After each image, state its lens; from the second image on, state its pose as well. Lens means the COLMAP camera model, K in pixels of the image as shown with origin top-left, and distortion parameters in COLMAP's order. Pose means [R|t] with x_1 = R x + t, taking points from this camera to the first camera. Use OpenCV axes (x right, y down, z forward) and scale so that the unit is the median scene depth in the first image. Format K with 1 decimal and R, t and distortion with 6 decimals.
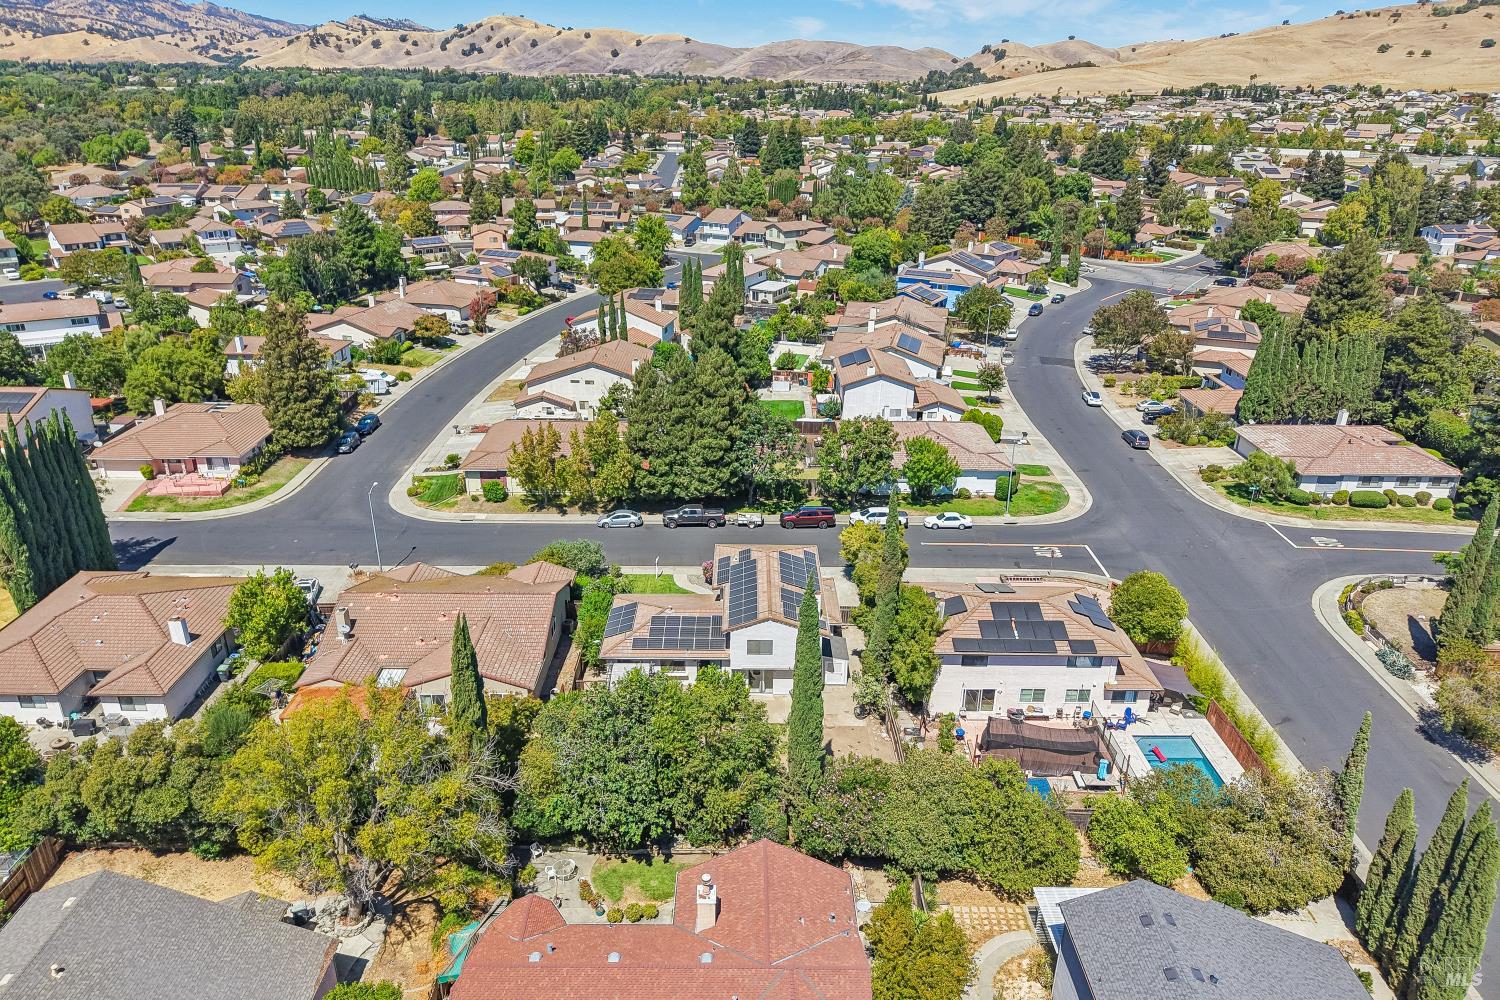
lens RADIAL K [[1018.4, 0, 748.8], [0, 1018.4, 465.4], [0, 0, 1]] dist [0.031381, -0.033144]
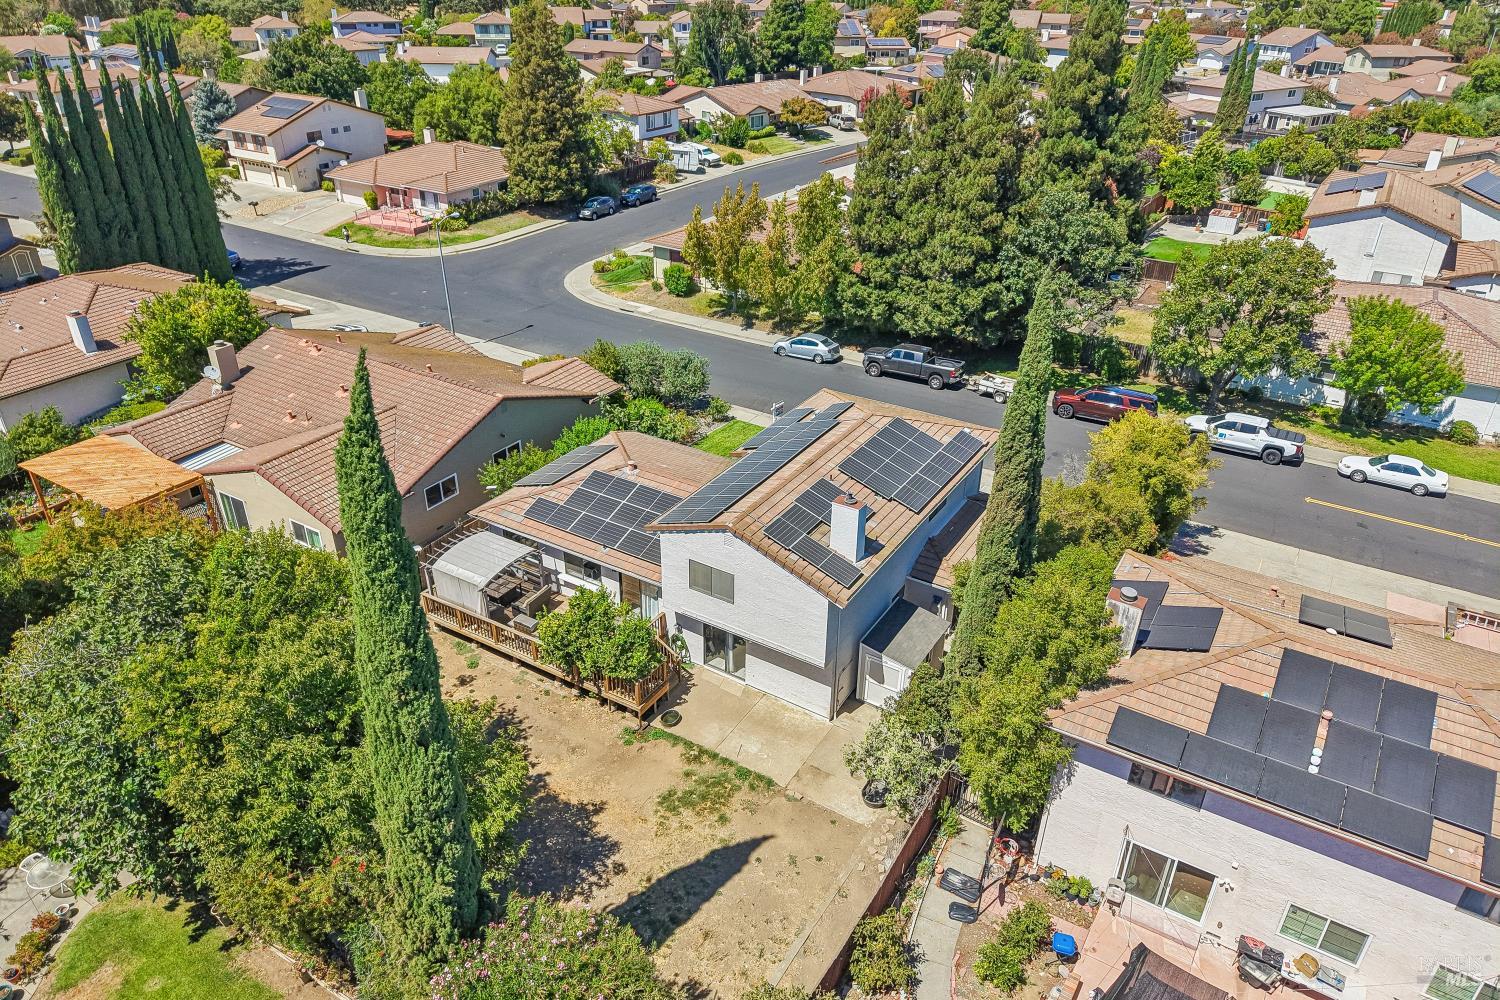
lens RADIAL K [[1006.6, 0, 747.3], [0, 1006.6, 499.1], [0, 0, 1]] dist [0.001839, 0.001391]
pose [[0.849502, 0.254366, -0.462217, 0.136936], [-0.189354, 0.964725, 0.182894, 0.031977], [0.492434, -0.067847, 0.867701, 0.362289]]
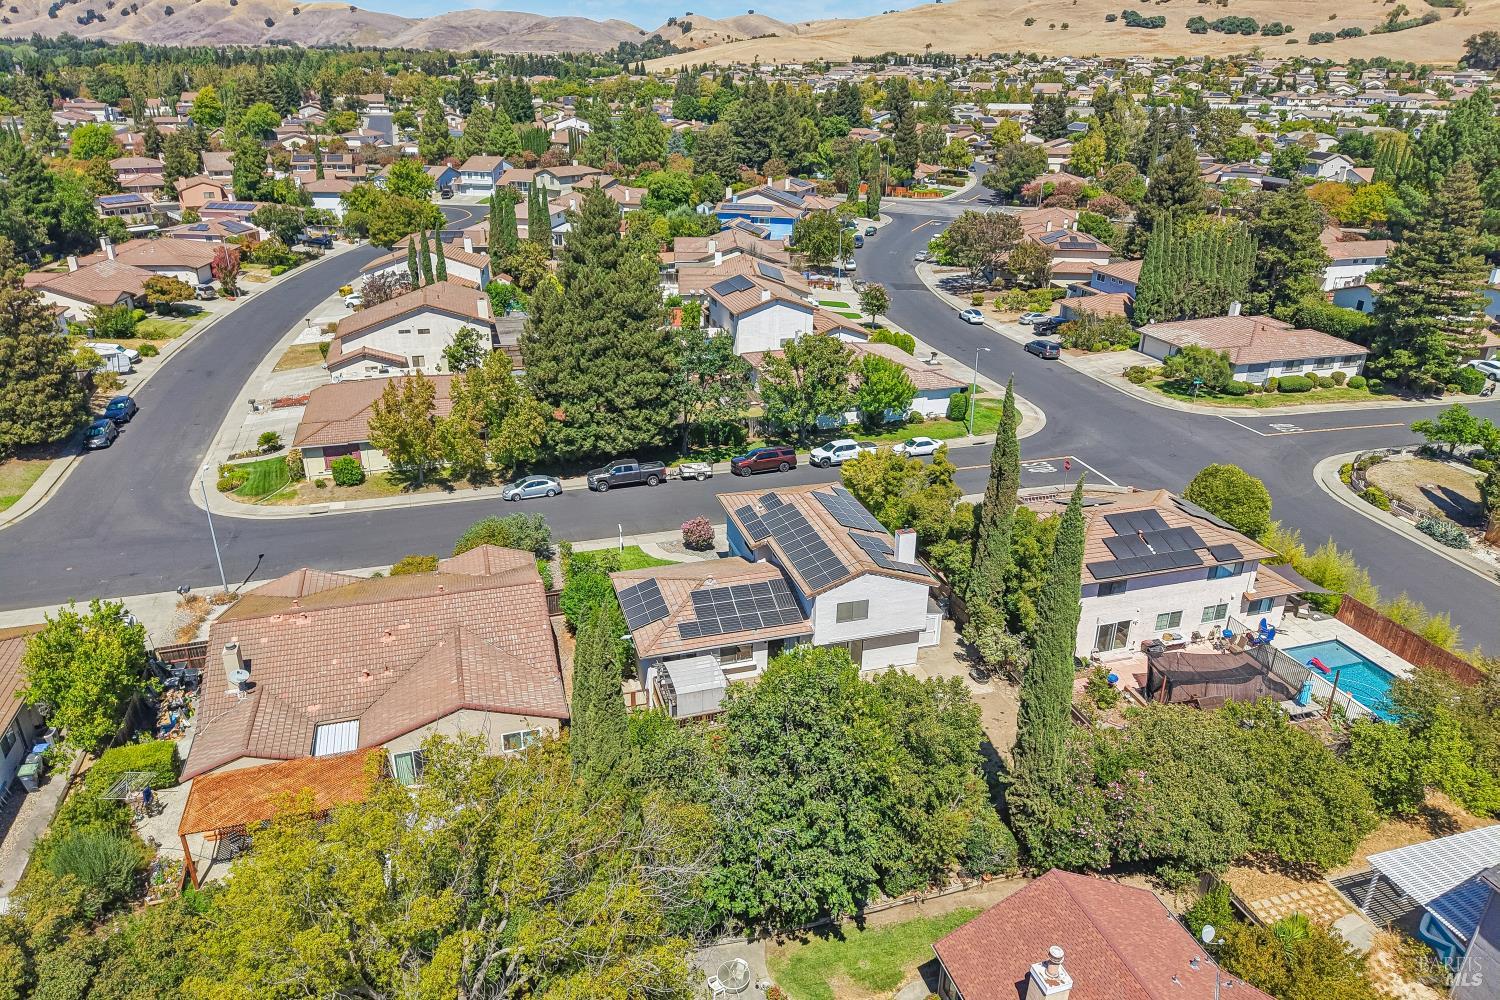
lens RADIAL K [[1015.9, 0, 748.5], [0, 1015.9, 473.8], [0, 0, 1]] dist [0.019506, -0.017125]
pose [[0.957854, -0.108249, 0.266077, -0.149430], [0.101201, 0.994057, 0.040100, 0.024045], [-0.268837, -0.011483, 0.963117, 0.179699]]
